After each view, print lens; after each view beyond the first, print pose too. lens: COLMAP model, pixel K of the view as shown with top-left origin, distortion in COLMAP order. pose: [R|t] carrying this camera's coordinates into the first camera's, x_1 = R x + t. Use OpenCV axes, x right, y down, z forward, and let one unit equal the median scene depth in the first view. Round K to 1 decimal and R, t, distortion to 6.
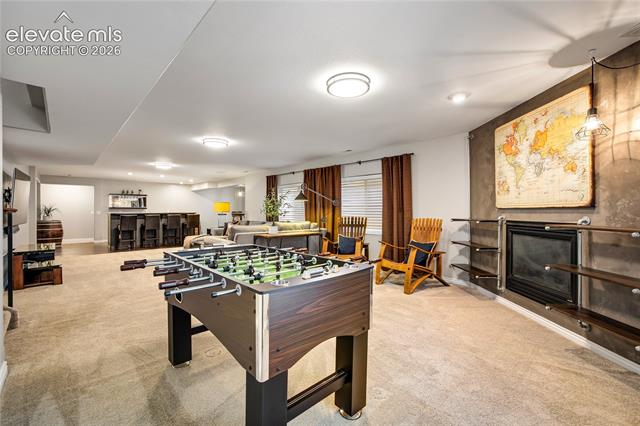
lens RADIAL K [[277.1, 0, 319.6], [0, 277.1, 211.3], [0, 0, 1]] dist [-0.046382, 0.019979]
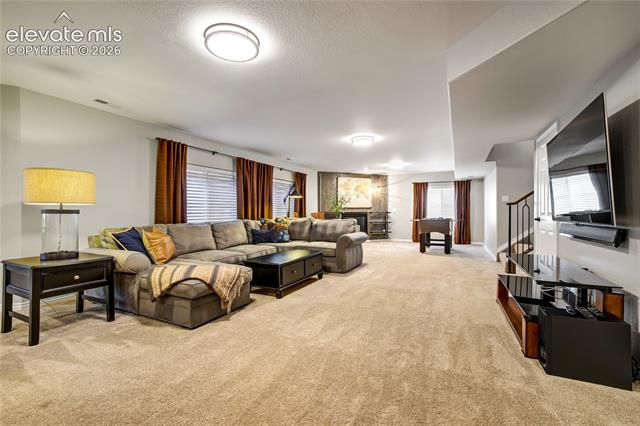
lens RADIAL K [[277.1, 0, 319.6], [0, 277.1, 211.3], [0, 0, 1]] dist [-0.046382, 0.019979]
pose [[-0.354399, 0.003857, 0.935086, -2.177036], [-0.006433, 0.999958, -0.006562, 0.057887], [-0.935072, -0.008341, -0.354359, 2.574197]]
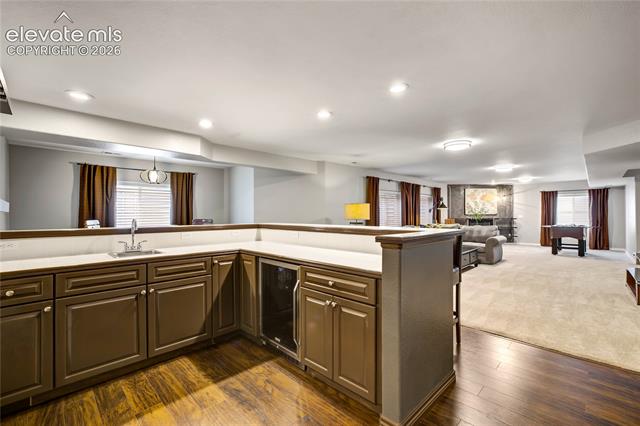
lens RADIAL K [[277.1, 0, 319.6], [0, 277.1, 211.3], [0, 0, 1]] dist [-0.046382, 0.019979]
pose [[-0.034211, 0.010890, 0.999355, -2.918627], [-0.006111, 0.999920, -0.011106, 0.001272], [-0.999396, -0.006487, -0.034141, 3.362426]]
